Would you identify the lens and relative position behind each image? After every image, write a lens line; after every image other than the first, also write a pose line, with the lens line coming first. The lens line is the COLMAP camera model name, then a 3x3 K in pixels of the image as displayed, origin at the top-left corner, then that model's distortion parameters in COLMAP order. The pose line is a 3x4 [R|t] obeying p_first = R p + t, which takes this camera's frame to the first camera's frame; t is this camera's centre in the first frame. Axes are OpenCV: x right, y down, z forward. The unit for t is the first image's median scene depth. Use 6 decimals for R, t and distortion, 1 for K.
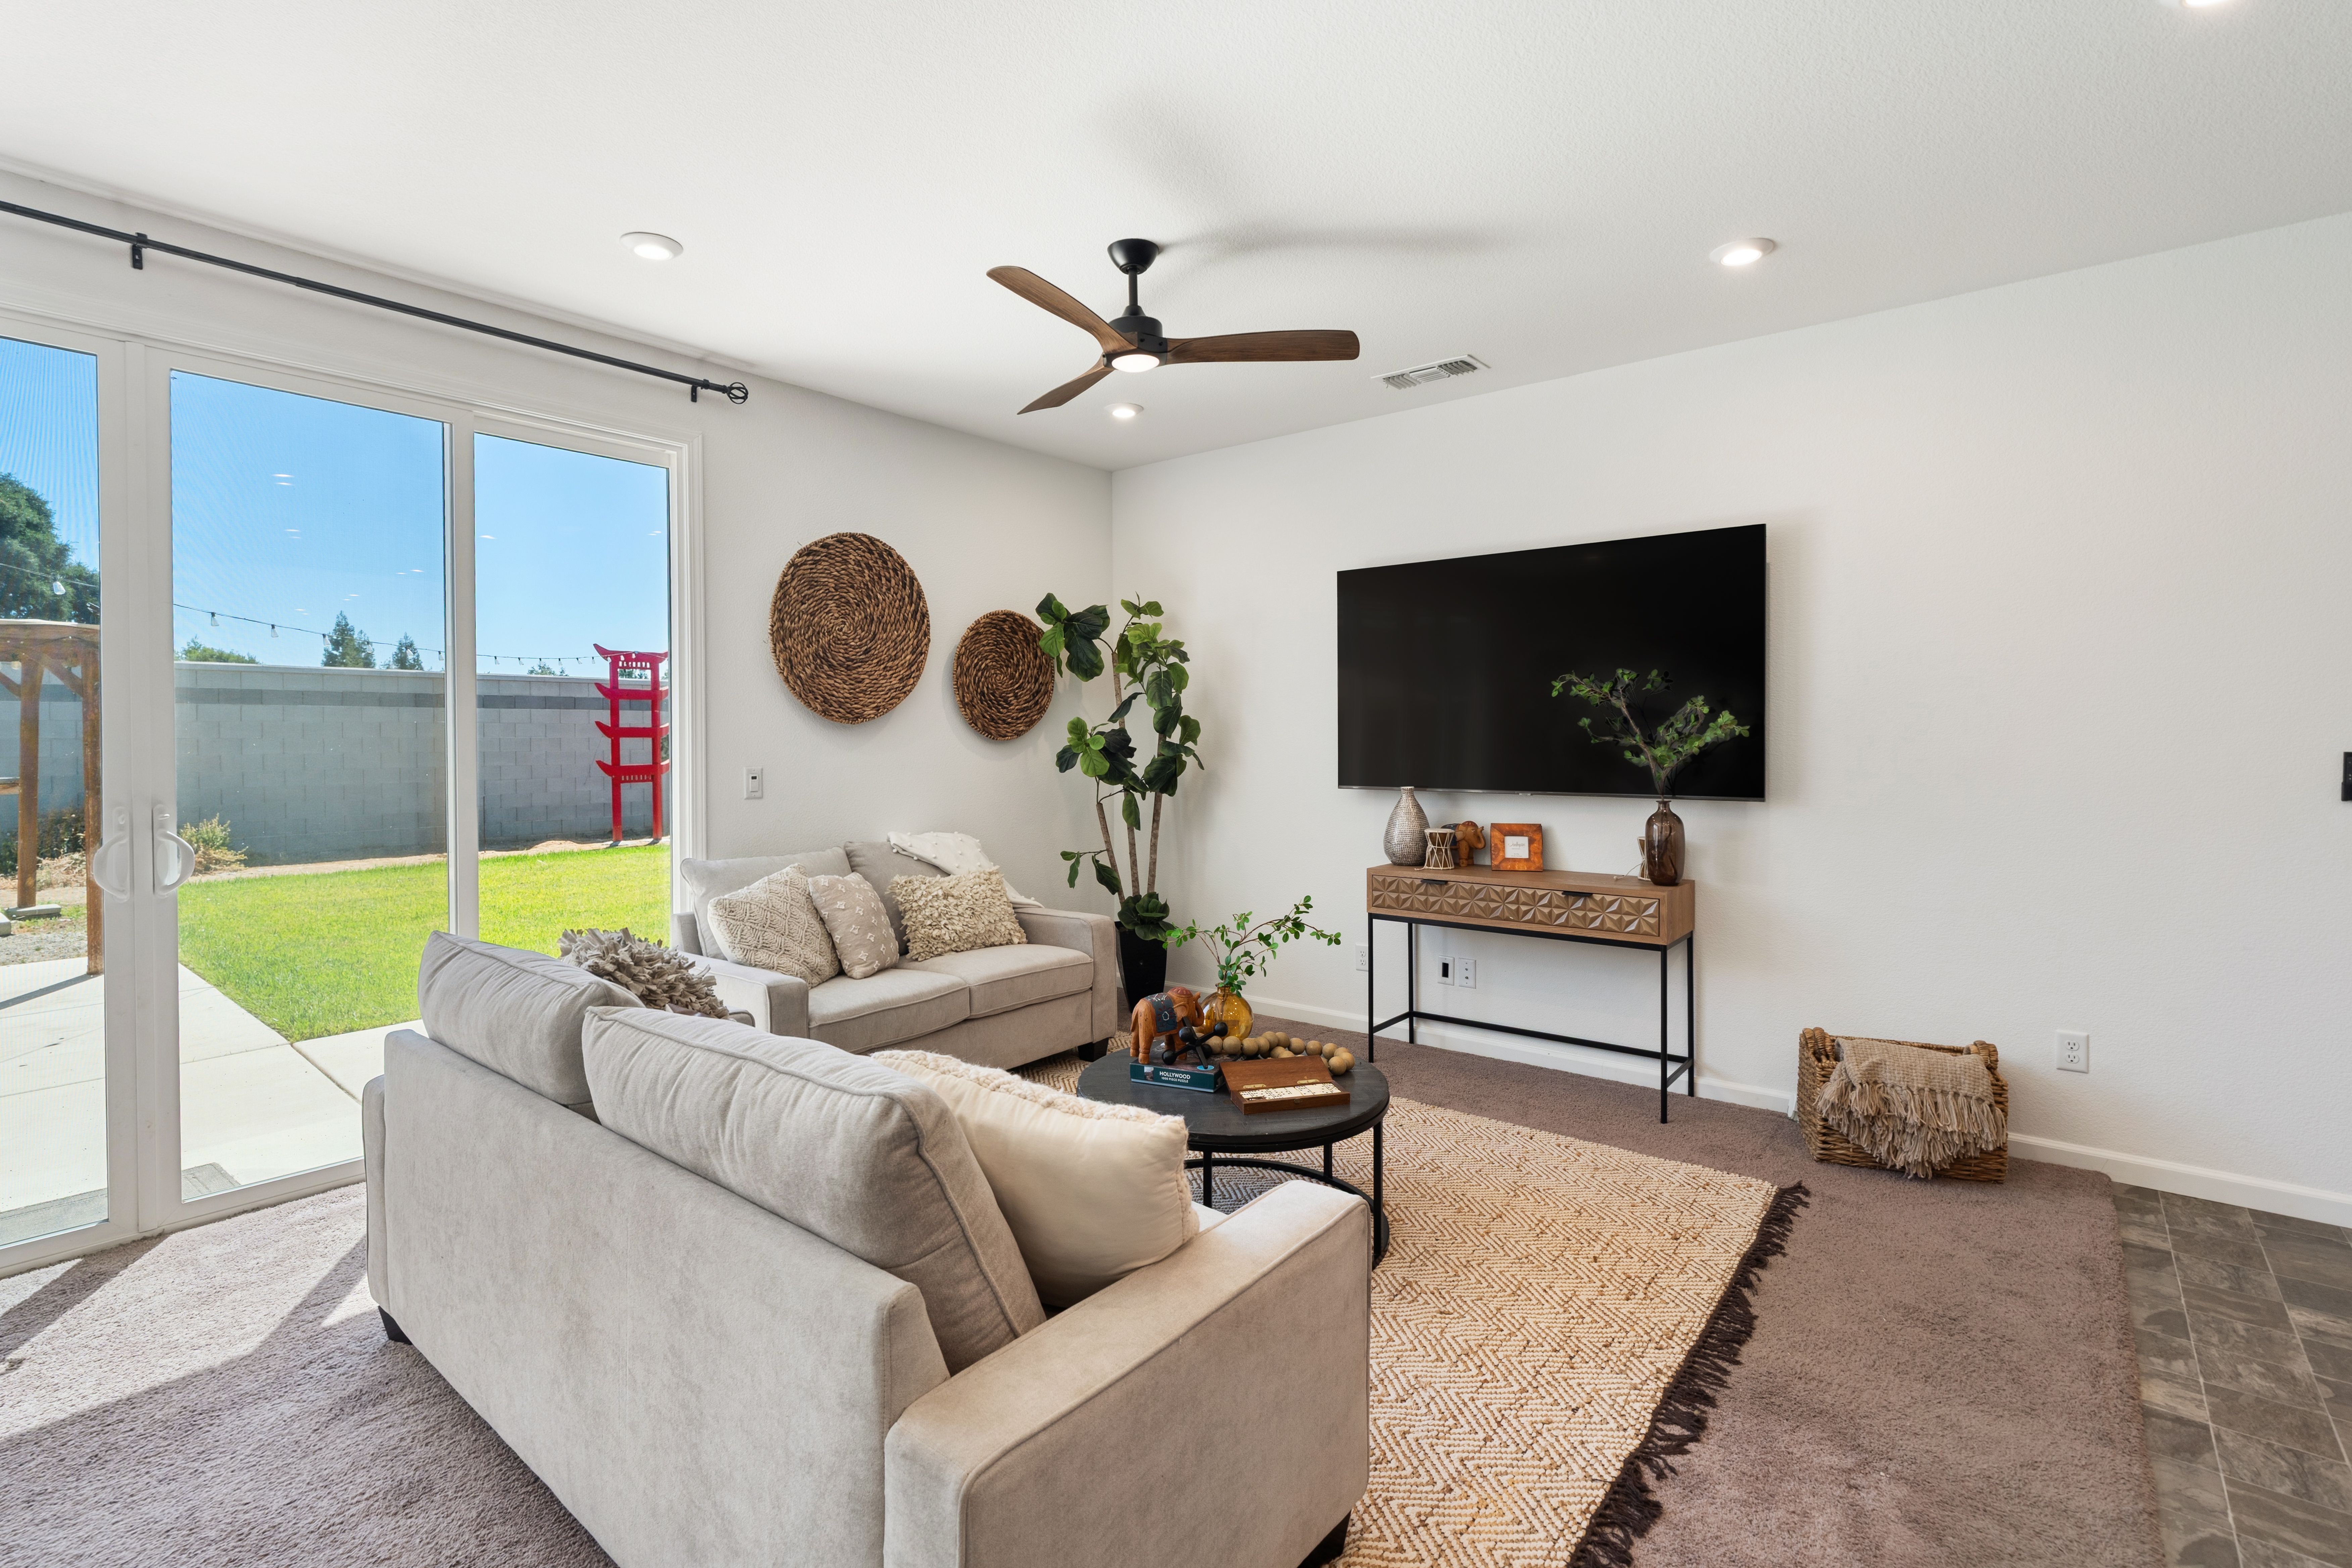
lens RADIAL K [[1089.5, 0, 1174.1], [0, 1089.5, 744.7], [0, 0, 1]] dist [-0.011041, 0.005408]
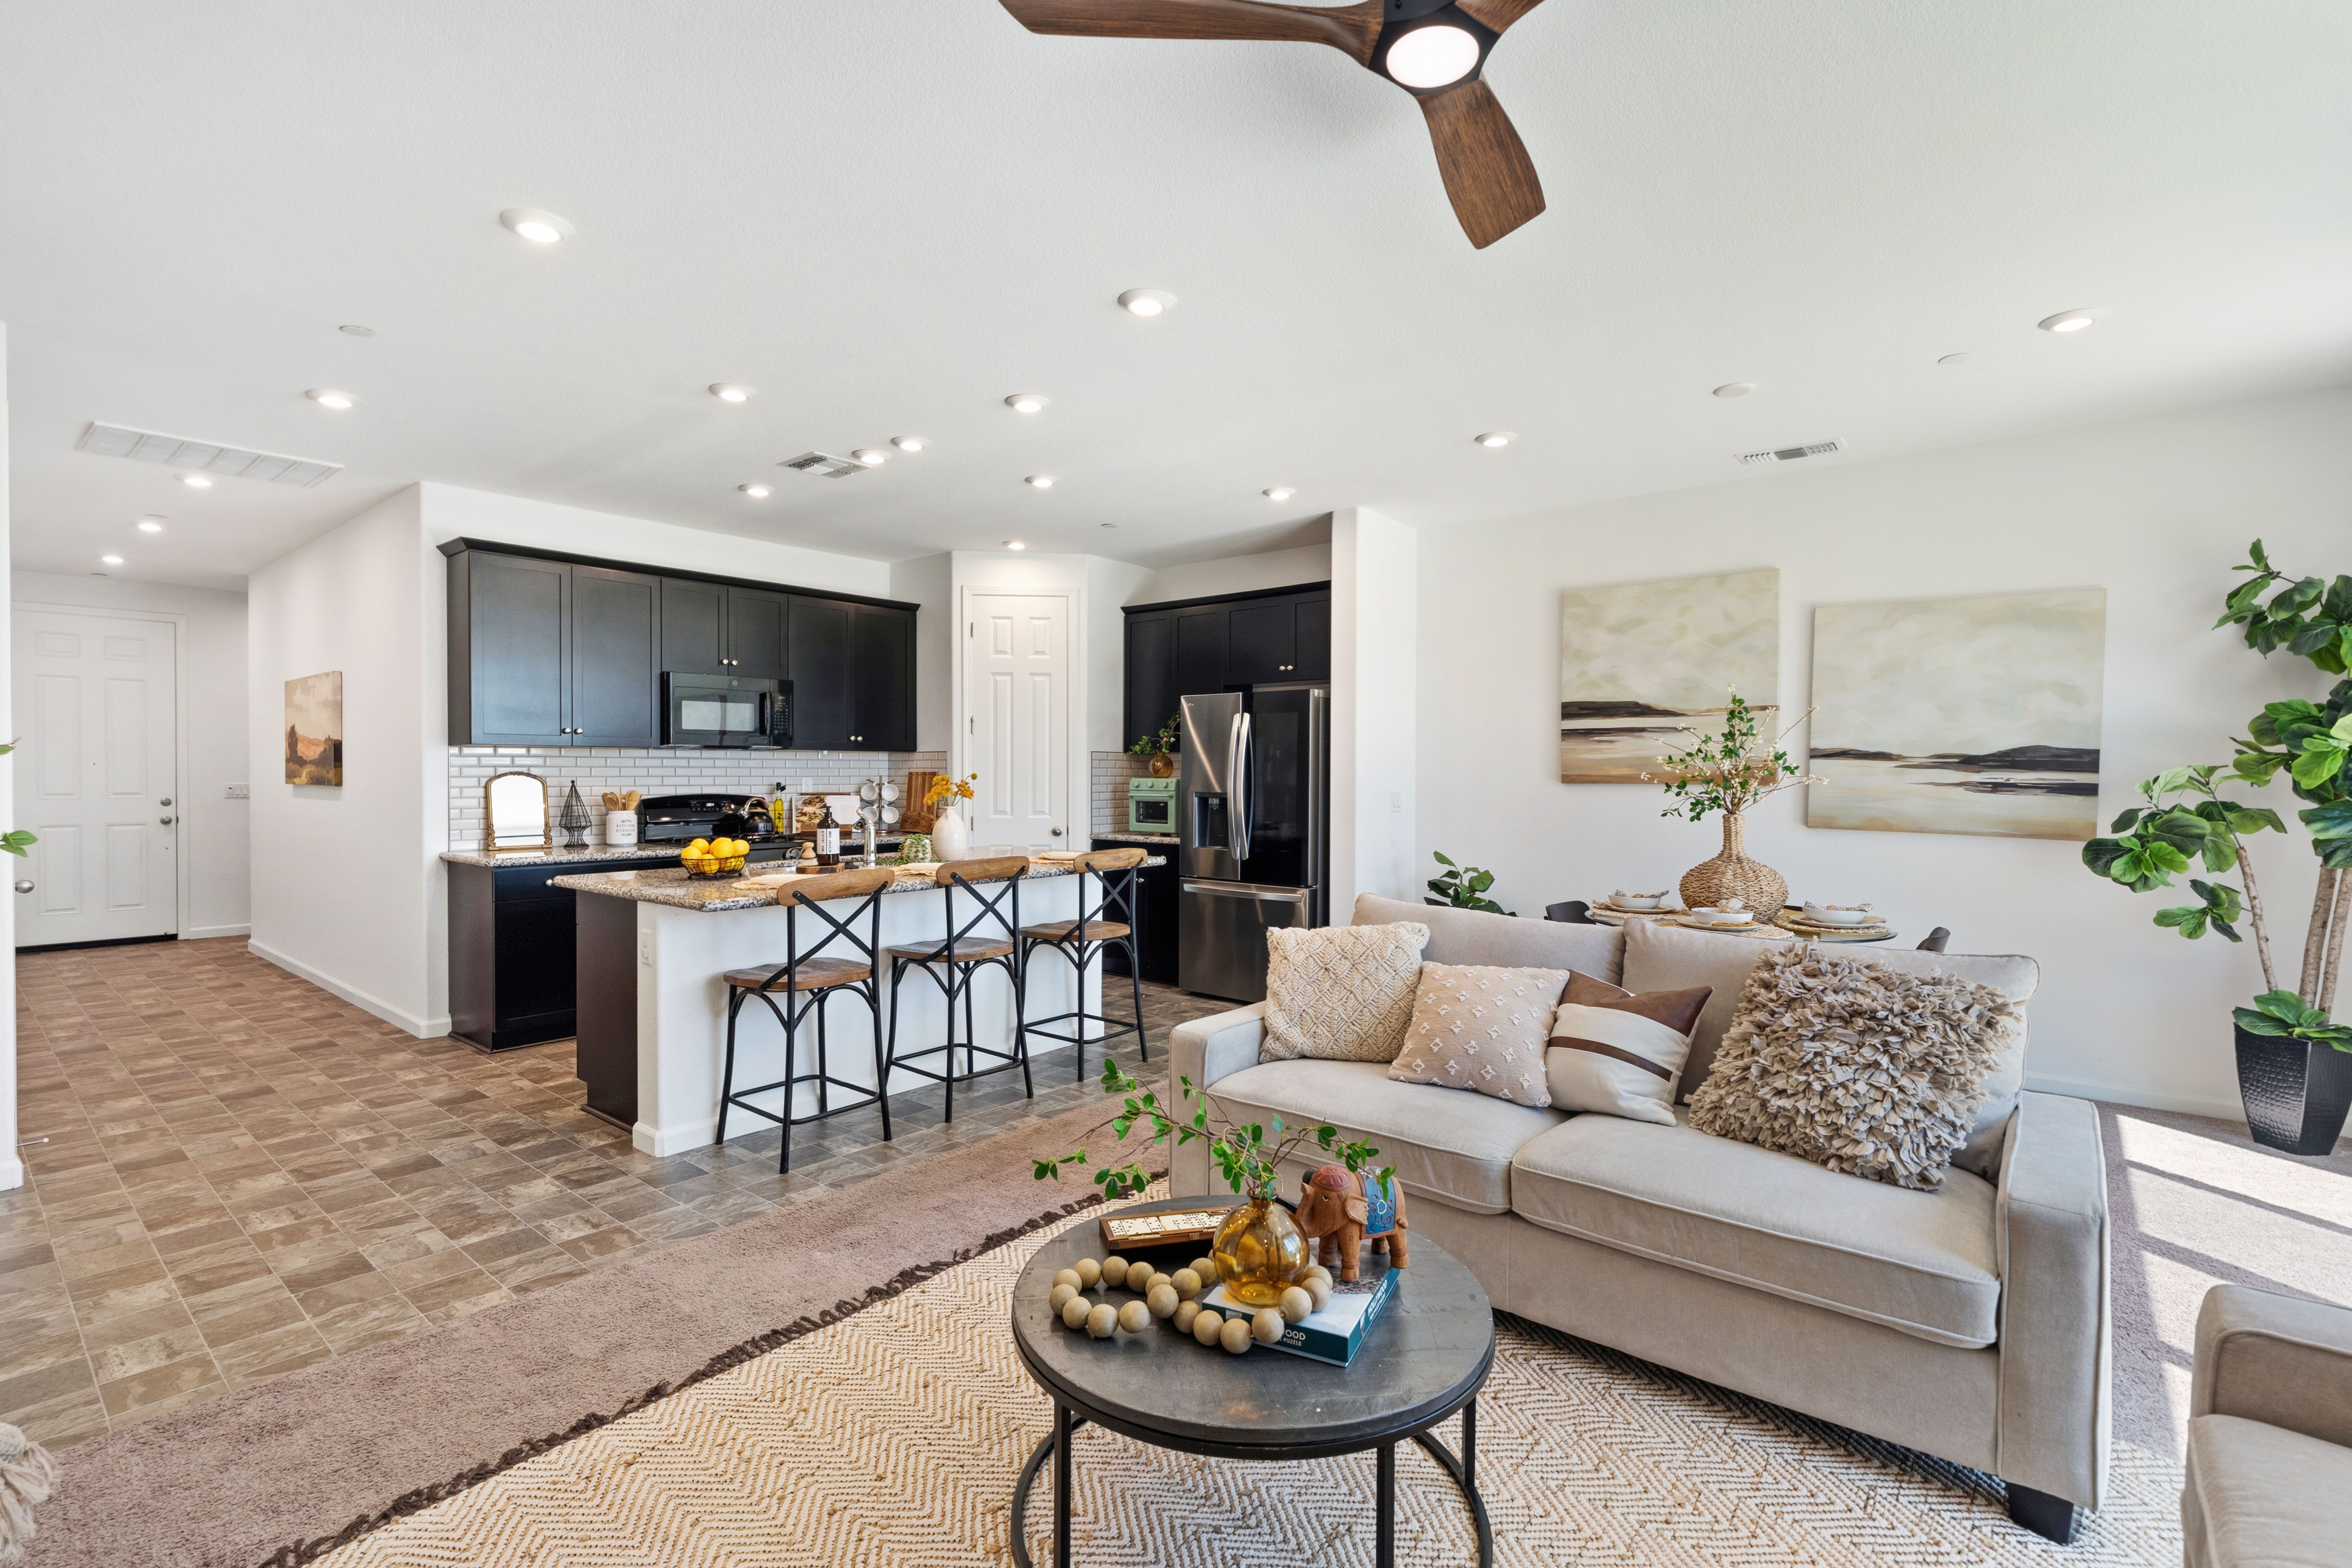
lens RADIAL K [[1097.9, 0, 1170.9], [0, 1097.9, 745.2], [0, 0, 1]] dist [-0.007333, 0.001281]
pose [[-0.999855, 0.000821, 0.016984, 0.058503], [0.000580, 0.999899, -0.014180, -0.007297], [-0.016994, -0.014168, -0.999755, 1.136321]]
